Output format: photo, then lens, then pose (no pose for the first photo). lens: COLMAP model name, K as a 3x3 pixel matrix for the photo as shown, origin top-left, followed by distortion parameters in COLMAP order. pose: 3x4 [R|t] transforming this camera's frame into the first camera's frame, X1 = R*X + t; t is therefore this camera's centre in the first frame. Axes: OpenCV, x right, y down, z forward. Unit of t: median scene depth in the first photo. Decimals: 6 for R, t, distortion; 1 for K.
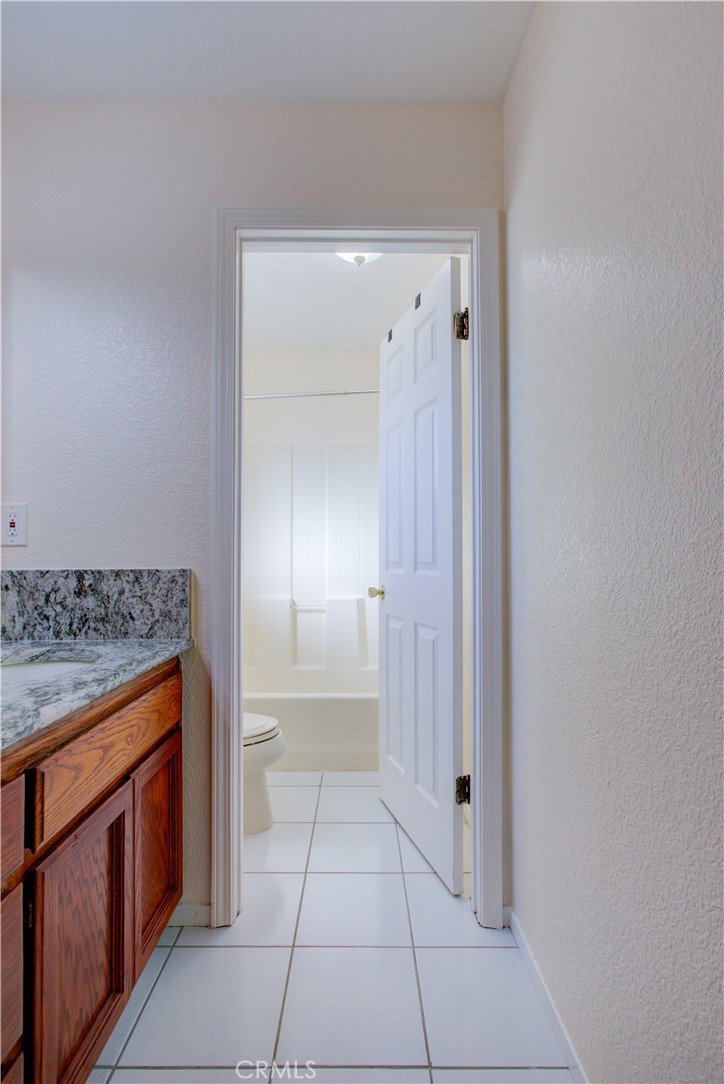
lens RADIAL K [[522.3, 0, 383.4], [0, 522.3, 549.8], [0, 0, 1]] dist [-0.006052, 0.001607]
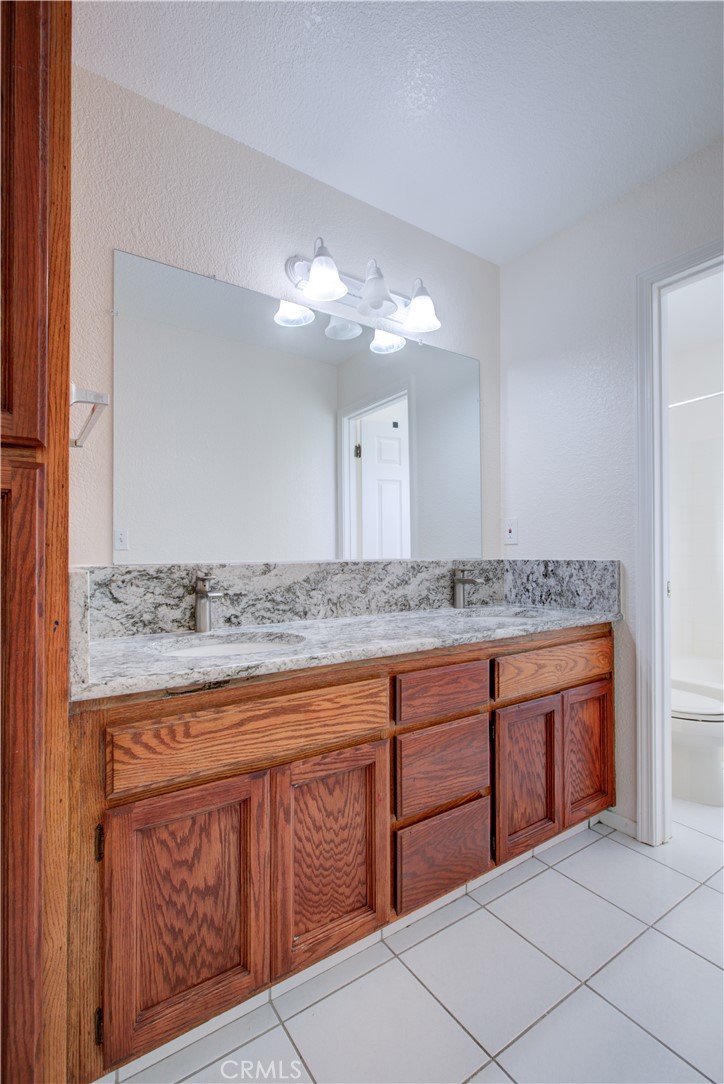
lens RADIAL K [[522.3, 0, 362.1], [0, 522.3, 544.4], [0, 0, 1]] dist [-0.006052, 0.001607]
pose [[0.553446, -0.014062, -0.832766, 0.376509], [0.014746, 0.999866, -0.007083, -0.003388], [0.832754, -0.008360, 0.553579, -0.271036]]
